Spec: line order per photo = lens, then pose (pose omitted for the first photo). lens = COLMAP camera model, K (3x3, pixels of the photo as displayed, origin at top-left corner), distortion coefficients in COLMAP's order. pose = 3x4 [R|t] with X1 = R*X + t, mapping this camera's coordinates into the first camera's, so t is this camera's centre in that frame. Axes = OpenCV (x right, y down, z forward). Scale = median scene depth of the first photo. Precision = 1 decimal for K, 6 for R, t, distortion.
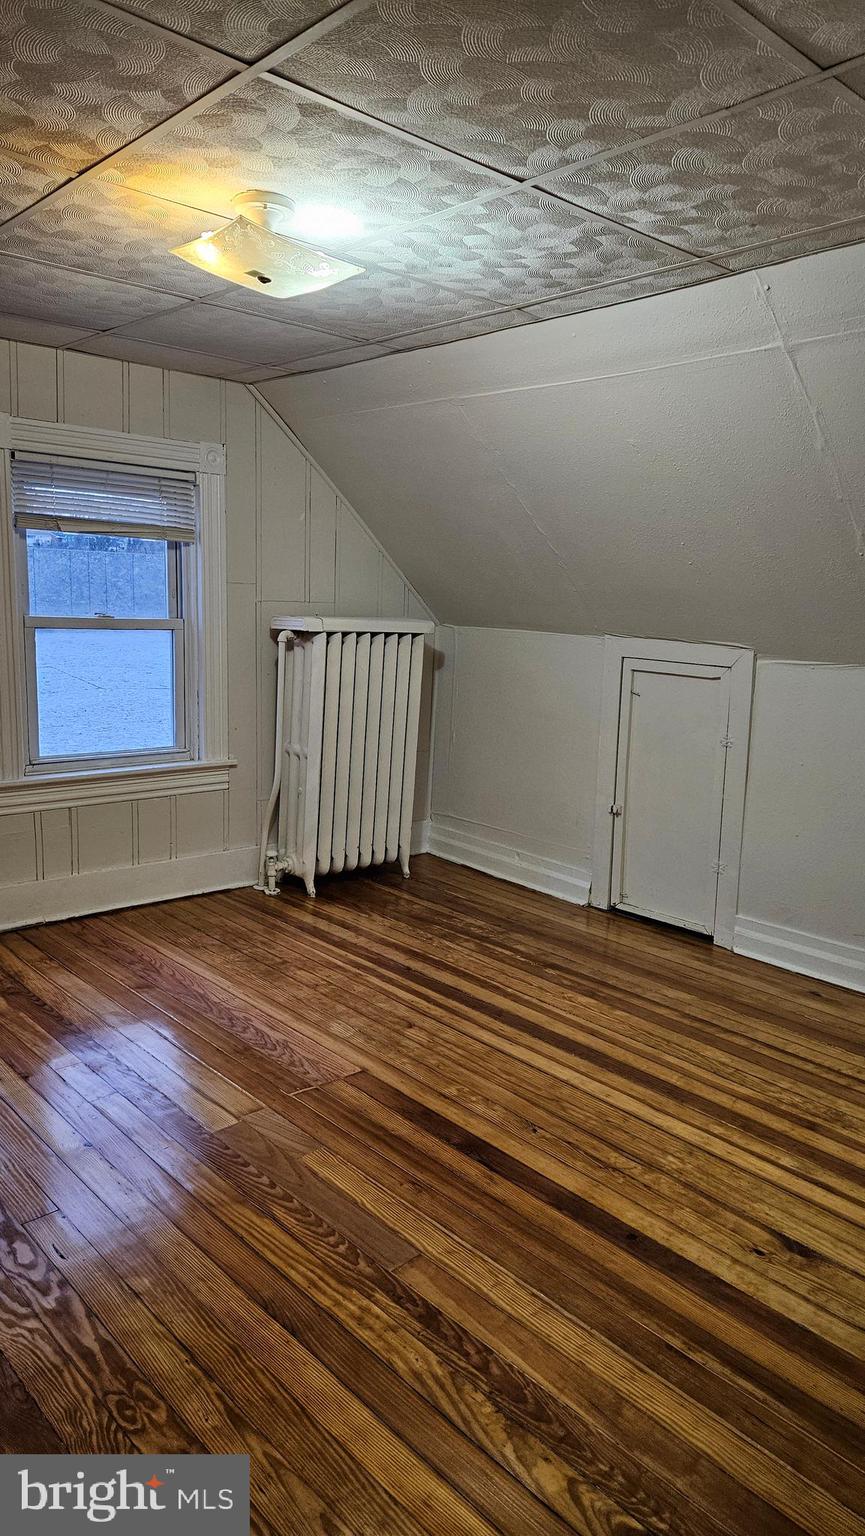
lens RADIAL K [[1029.5, 0, 418.6], [0, 1029.5, 772.6], [0, 0, 1]] dist [0.073843, -0.045391]
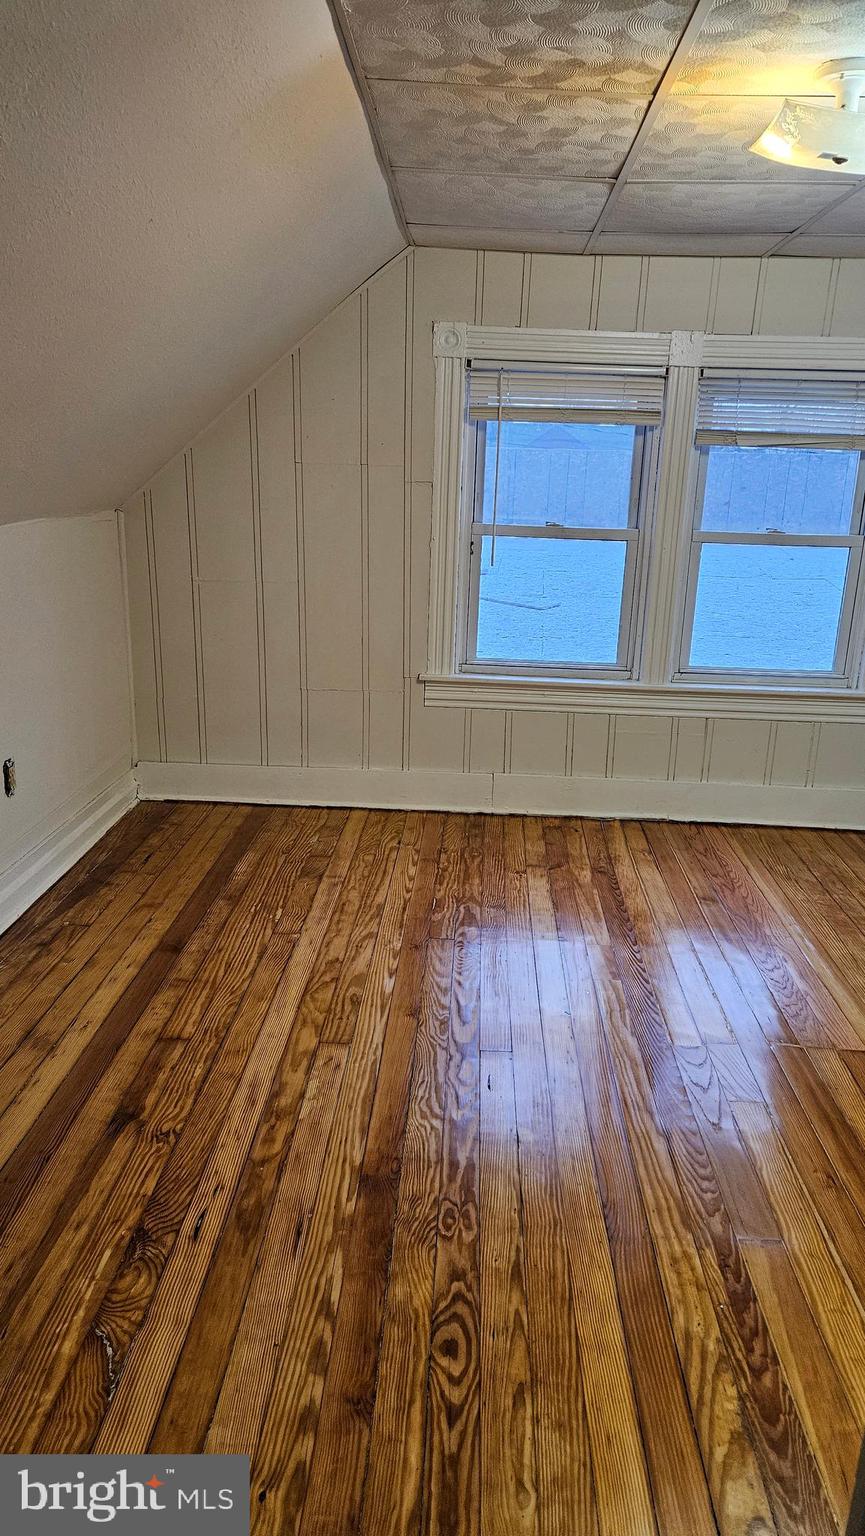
lens RADIAL K [[1029.5, 0, 451.9], [0, 1029.5, 763.9], [0, 0, 1]] dist [0.073843, -0.045391]
pose [[0.724459, 0.182616, -0.664689, 0.354635], [-0.130117, 0.983163, 0.128296, -0.041419], [0.676926, -0.006457, 0.736022, 0.123436]]
